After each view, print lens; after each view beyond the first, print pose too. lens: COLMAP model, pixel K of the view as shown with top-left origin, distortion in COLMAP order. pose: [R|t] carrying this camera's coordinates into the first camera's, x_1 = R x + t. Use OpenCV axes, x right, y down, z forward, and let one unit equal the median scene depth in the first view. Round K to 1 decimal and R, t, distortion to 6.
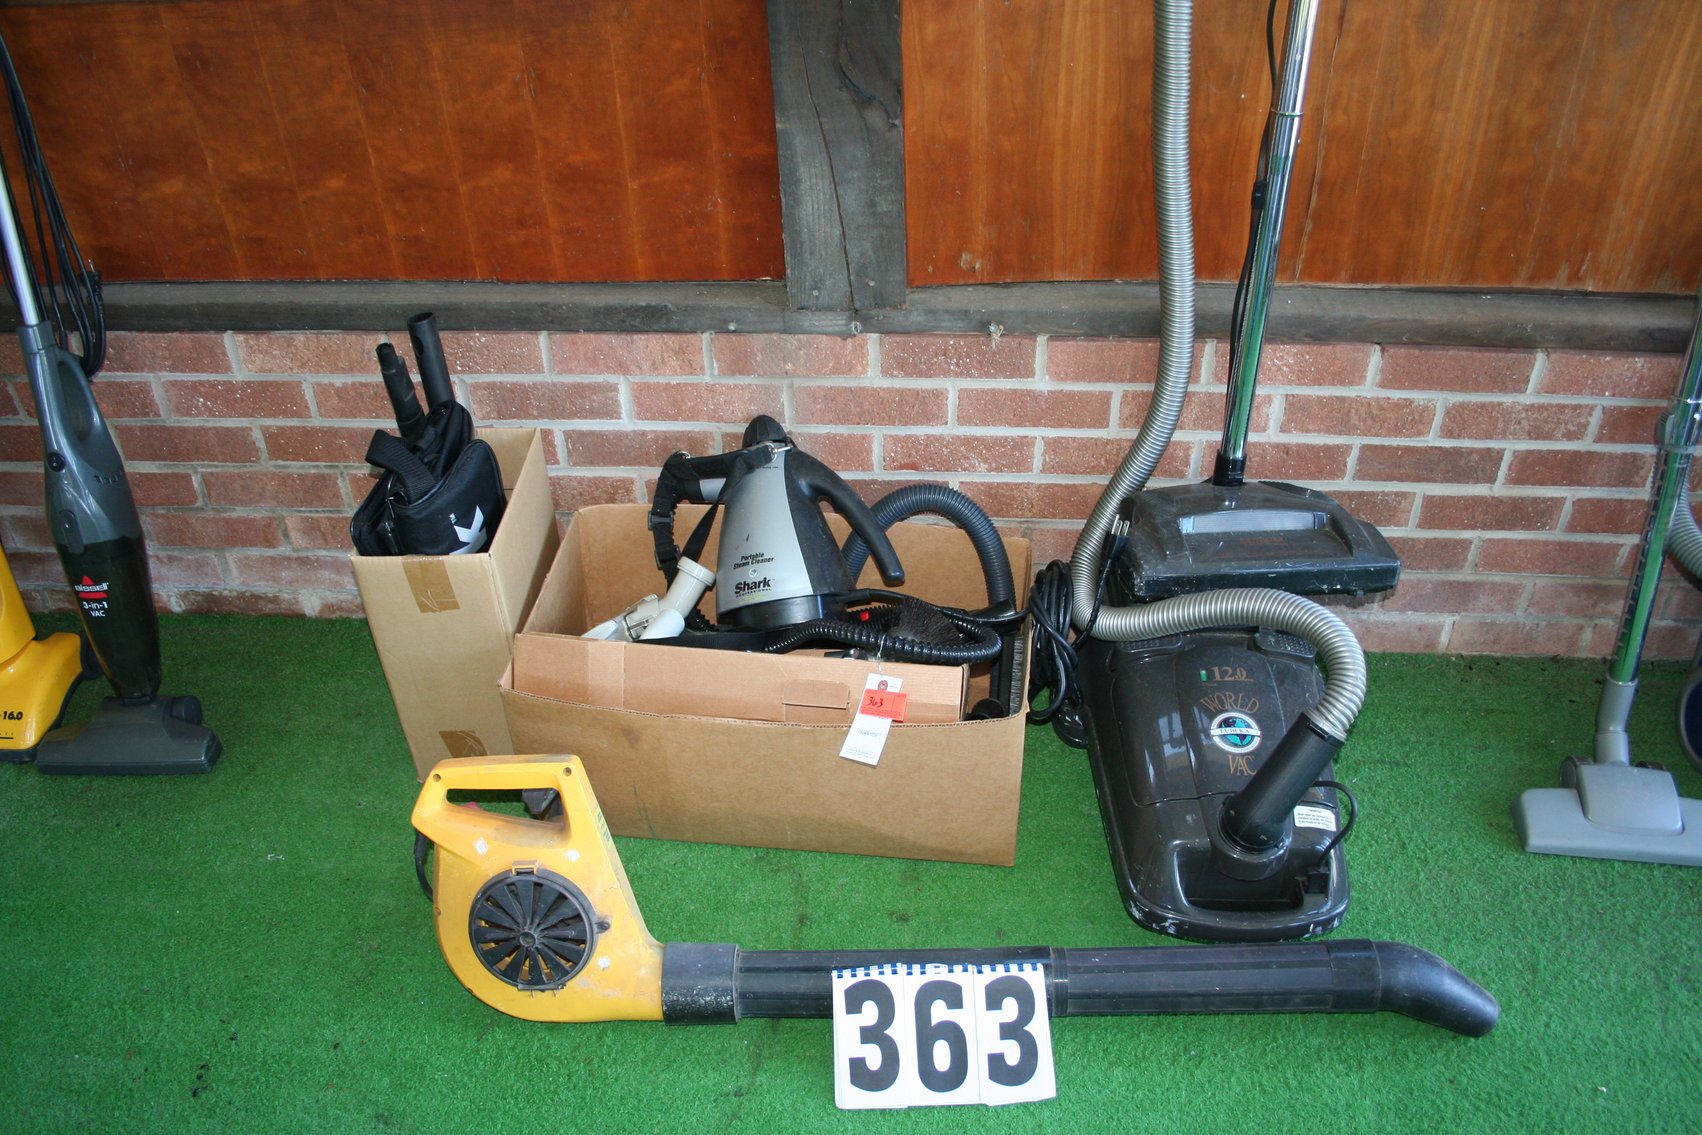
lens RADIAL K [[1434.0, 0, 852.5], [0, 1434.0, 602.0], [0, 0, 1]] dist [-0.149539, 0.124351]
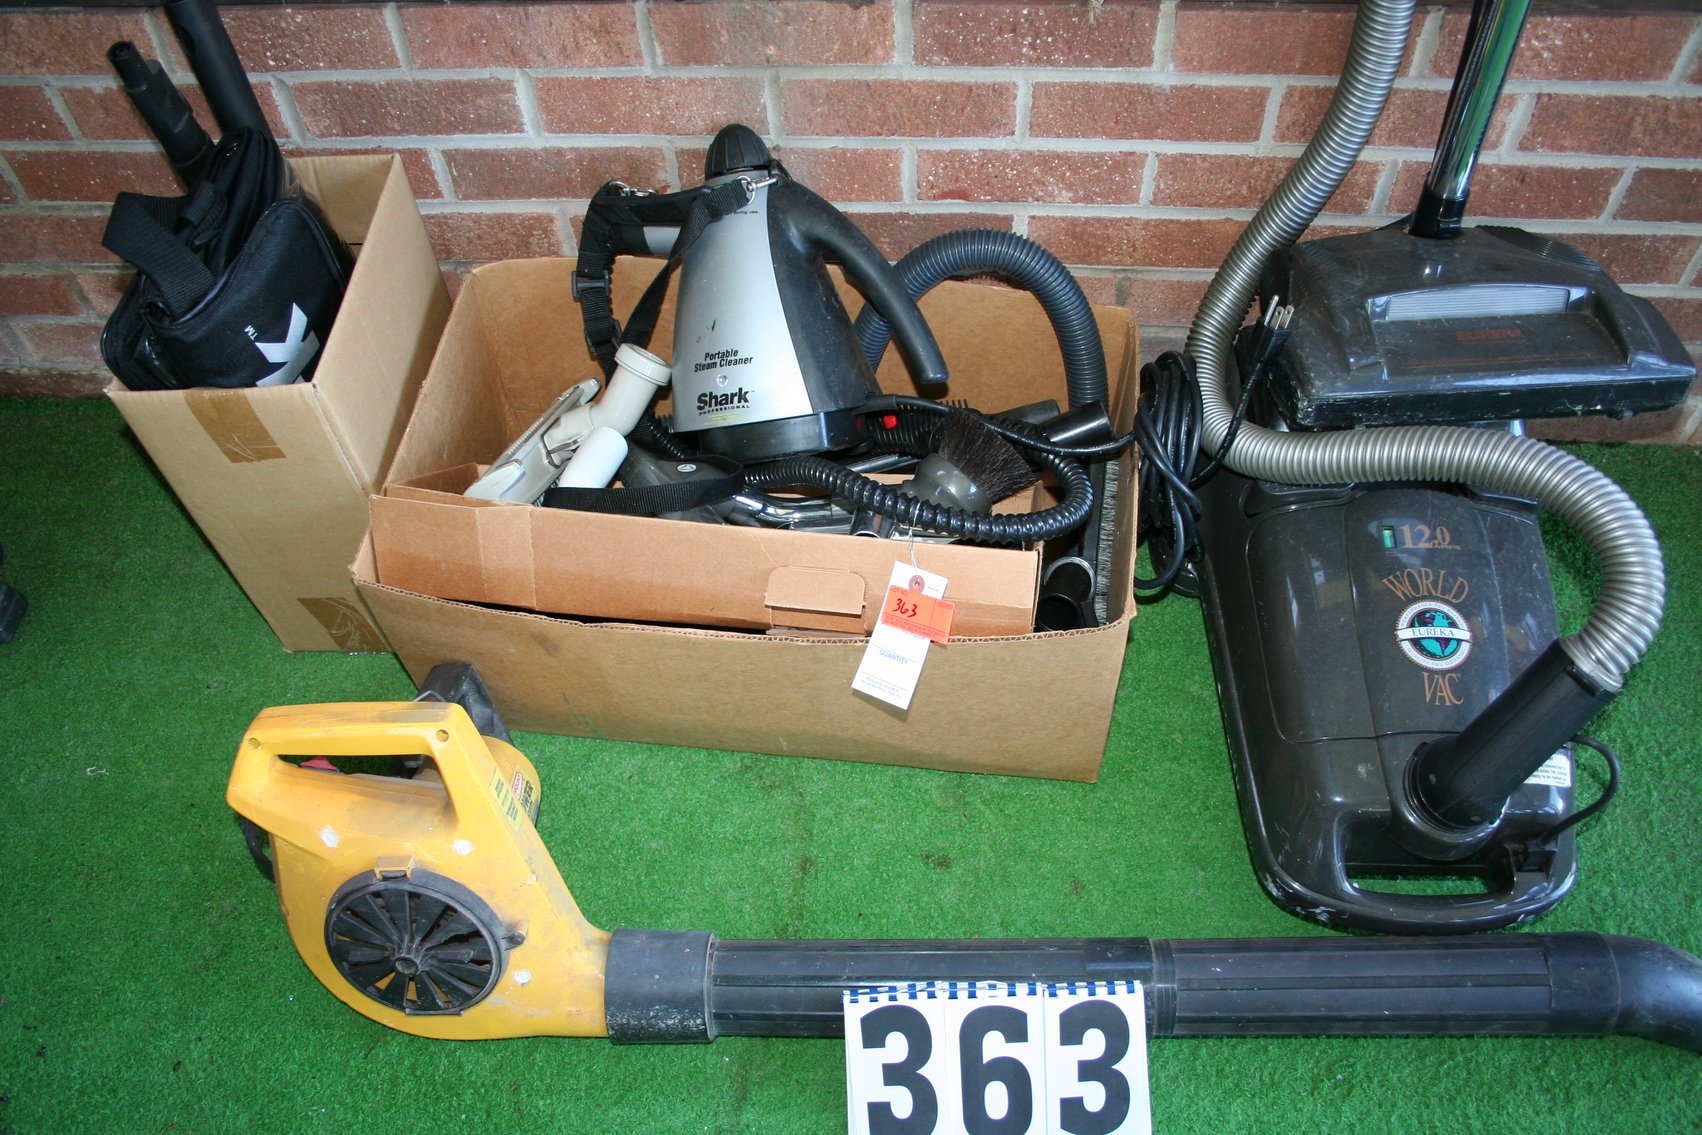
lens RADIAL K [[1434.0, 0, 852.5], [0, 1434.0, 602.0], [0, 0, 1]] dist [-0.149539, 0.124351]
pose [[0.999719, -0.003451, -0.023458, 0.006552], [0.009997, 0.958462, 0.285044, -0.110370], [0.021499, -0.285199, 0.958227, 0.331593]]
